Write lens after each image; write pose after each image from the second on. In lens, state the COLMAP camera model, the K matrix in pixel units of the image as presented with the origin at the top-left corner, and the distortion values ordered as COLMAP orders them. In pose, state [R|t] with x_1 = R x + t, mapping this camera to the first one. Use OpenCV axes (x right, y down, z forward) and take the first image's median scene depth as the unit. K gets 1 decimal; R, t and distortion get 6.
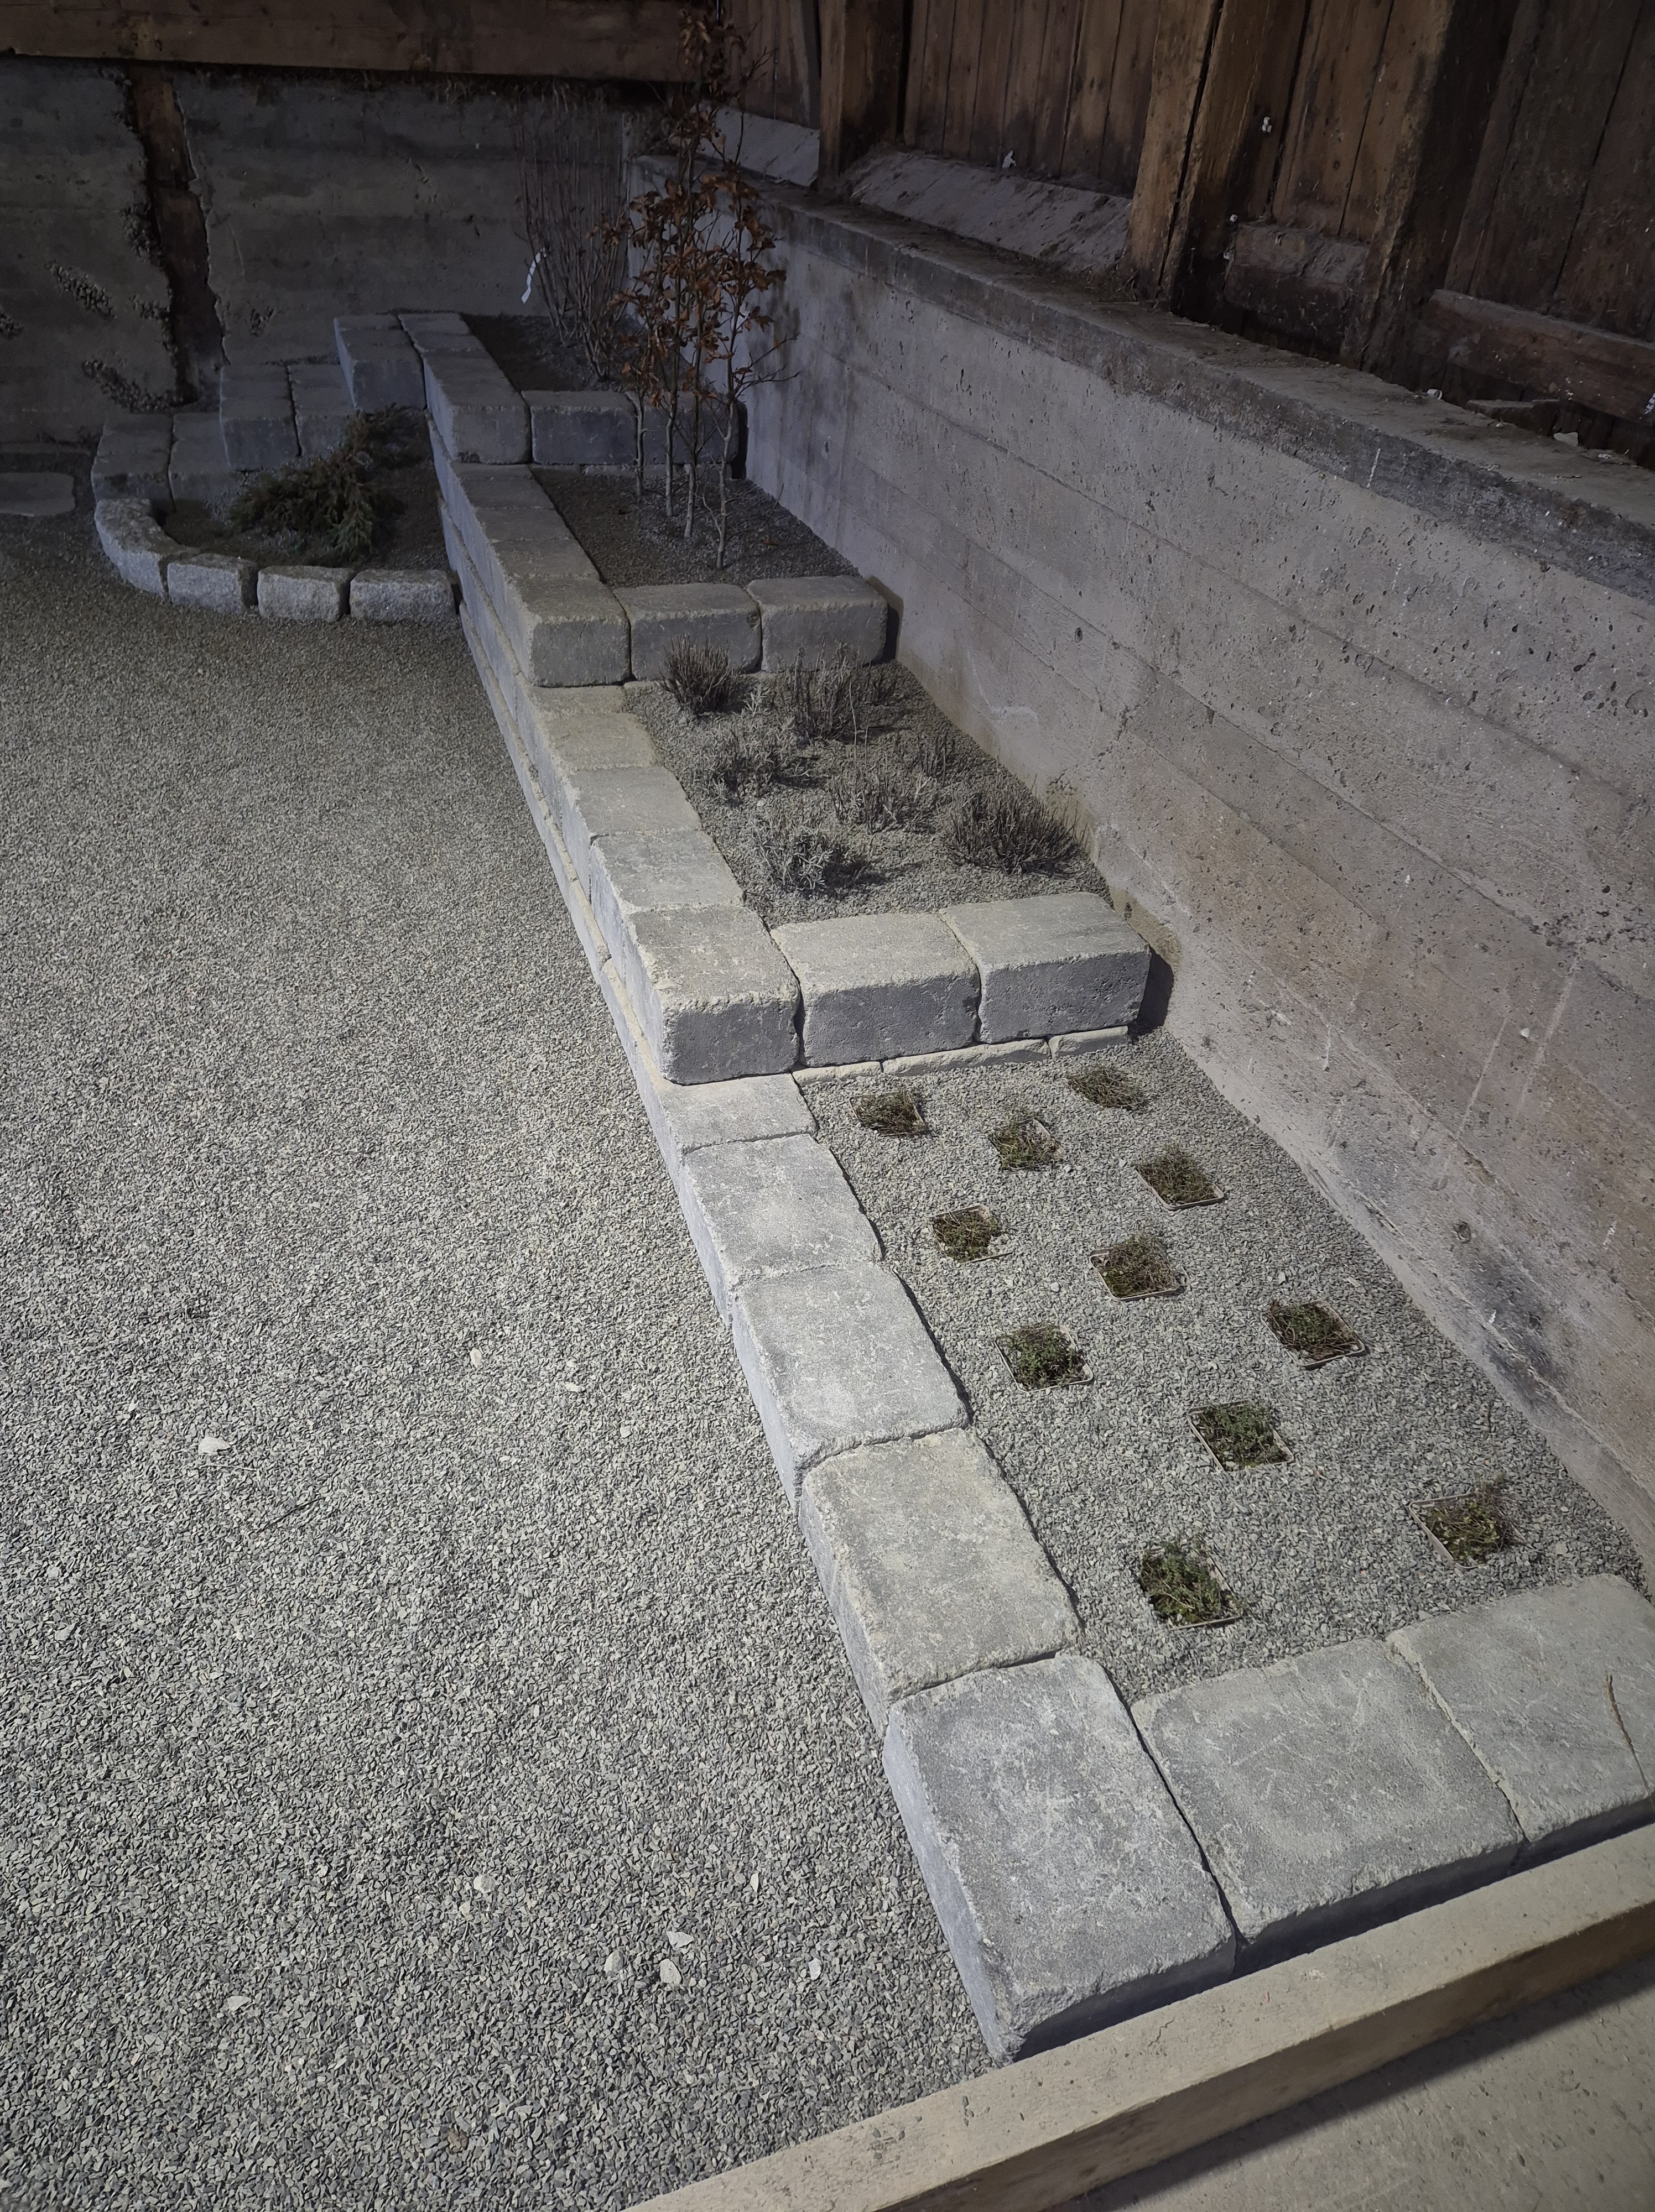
lens RADIAL K [[1428.5, 0, 822.7], [0, 1428.5, 1112.2], [0, 0, 1]] dist [0.080375, -0.057845]
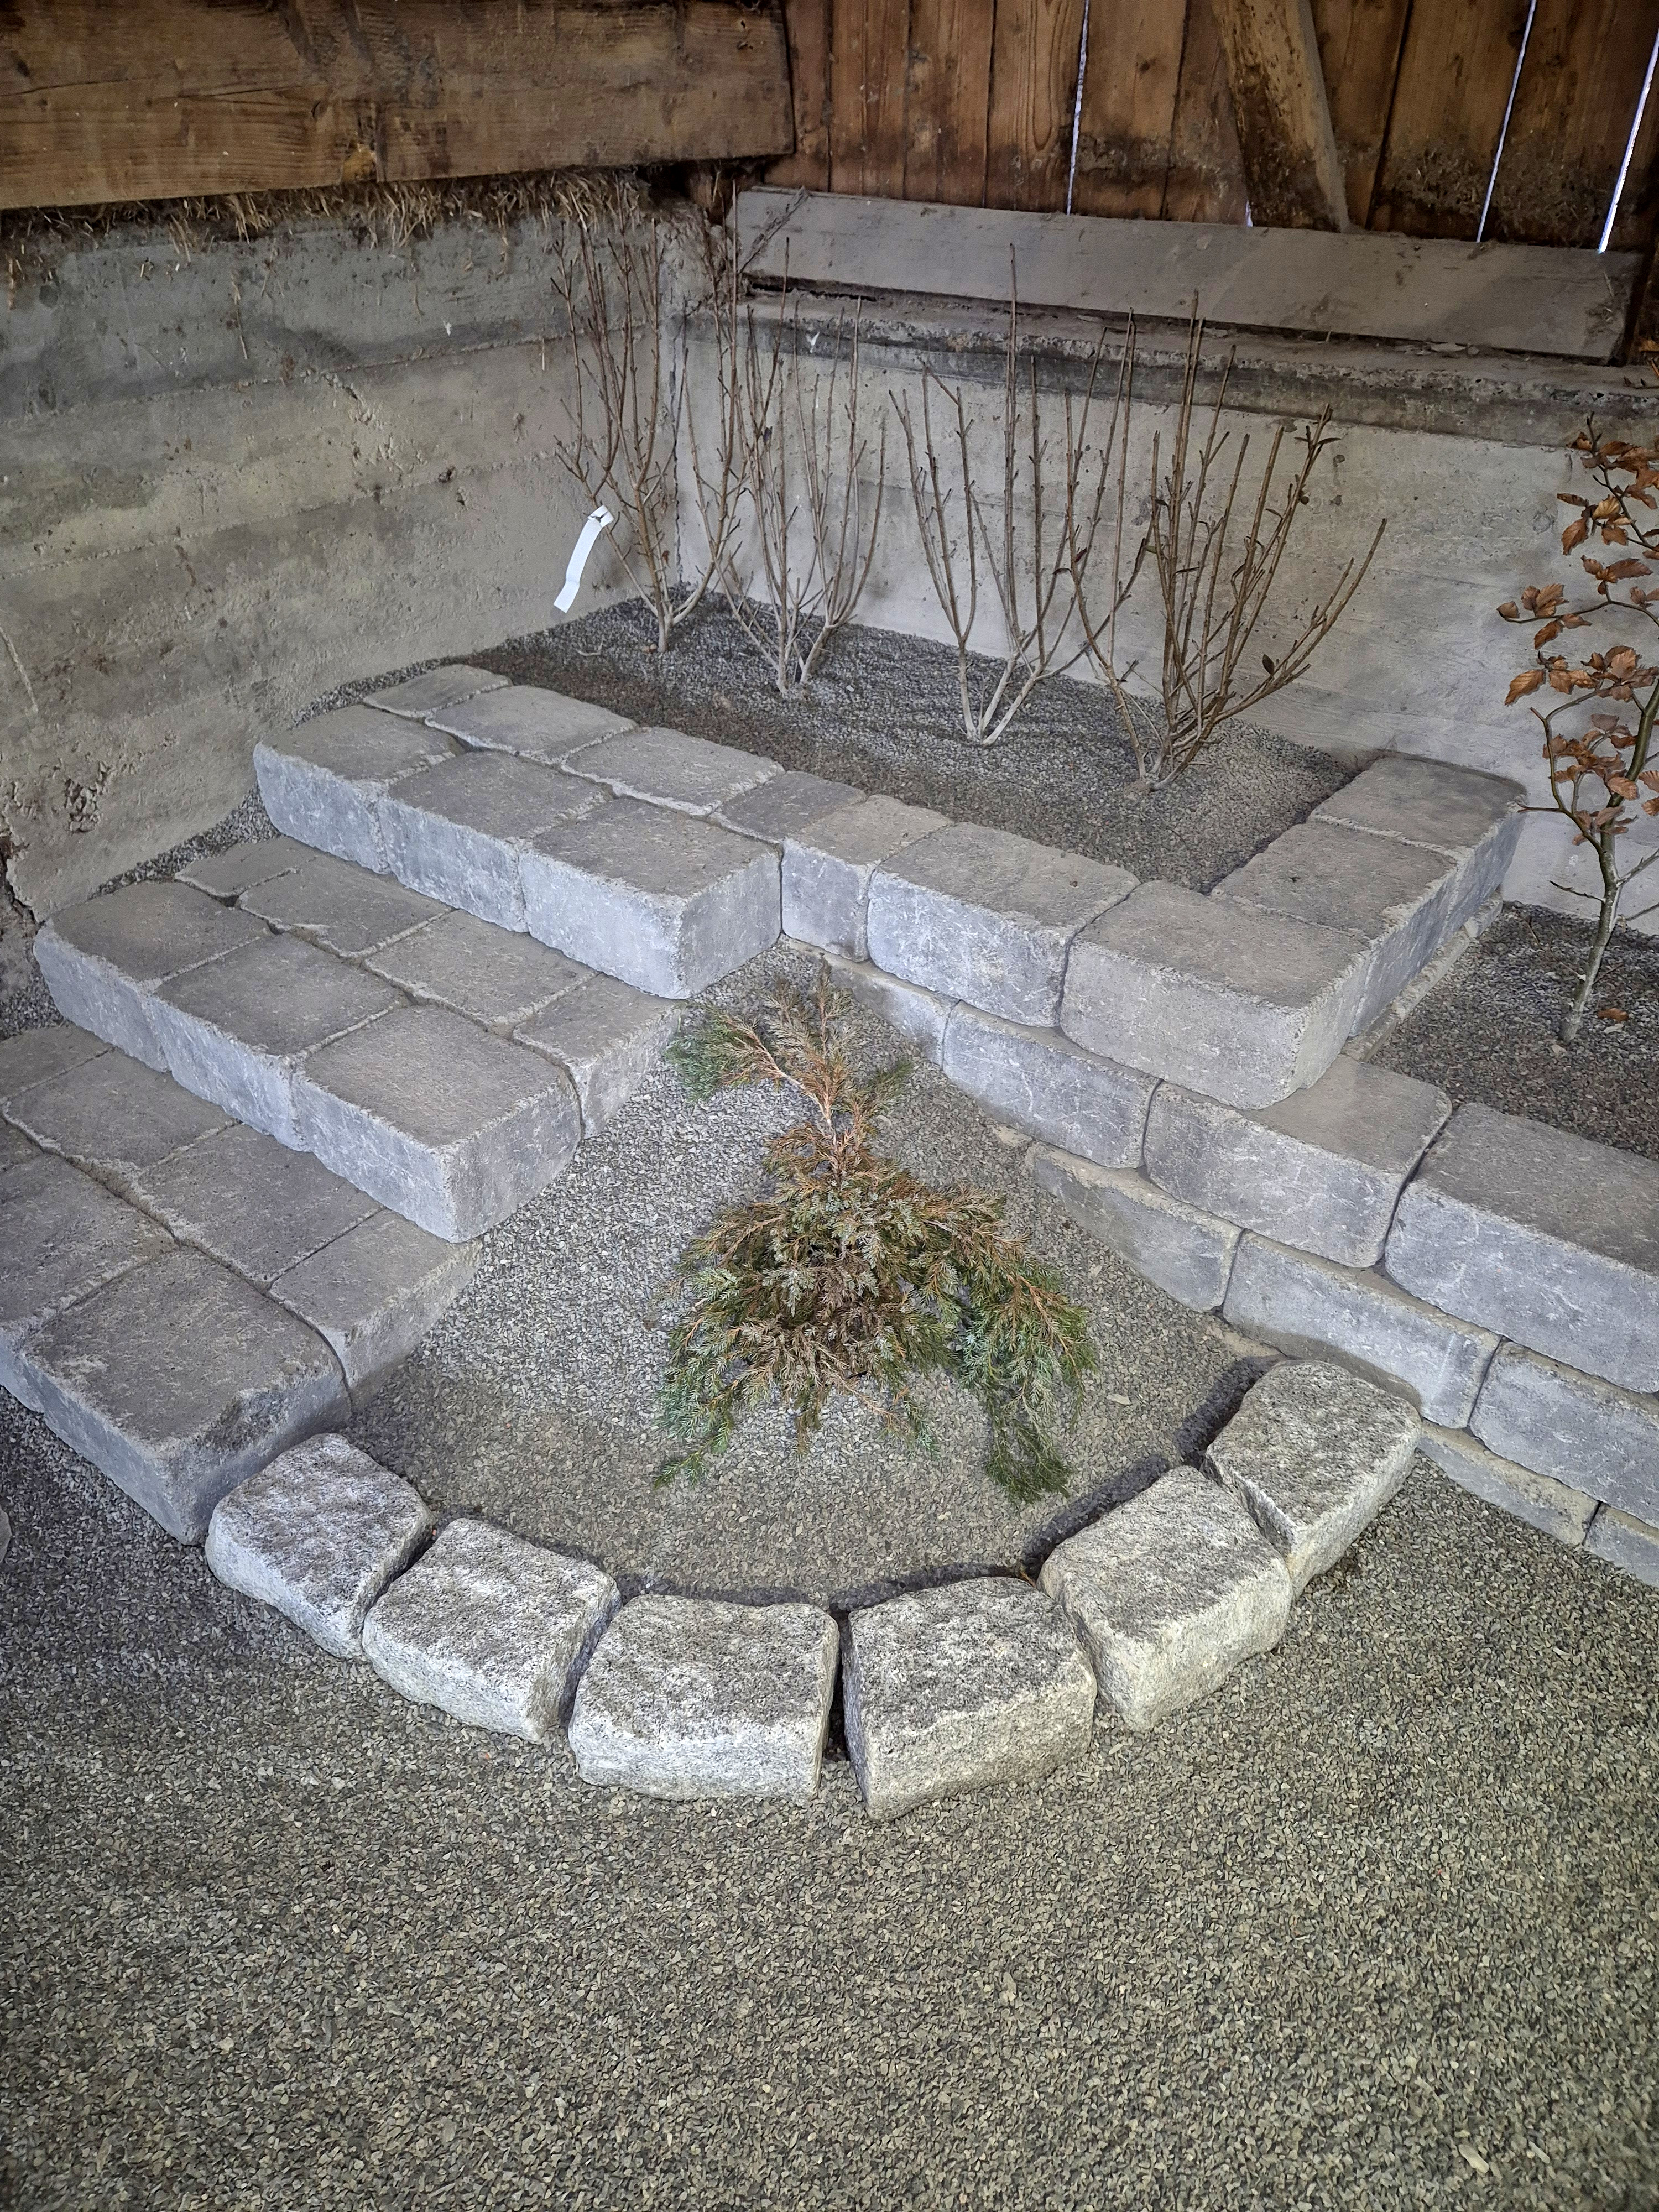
lens RADIAL K [[1428.3, 0, 824.7], [0, 1428.3, 1112.2], [0, 0, 1]] dist [0.080375, -0.057845]
pose [[0.821071, -0.363707, 0.439955, -0.440702], [0.360041, 0.928058, 0.095287, -0.435489], [-0.442960, 0.080165, 0.892950, 0.559825]]
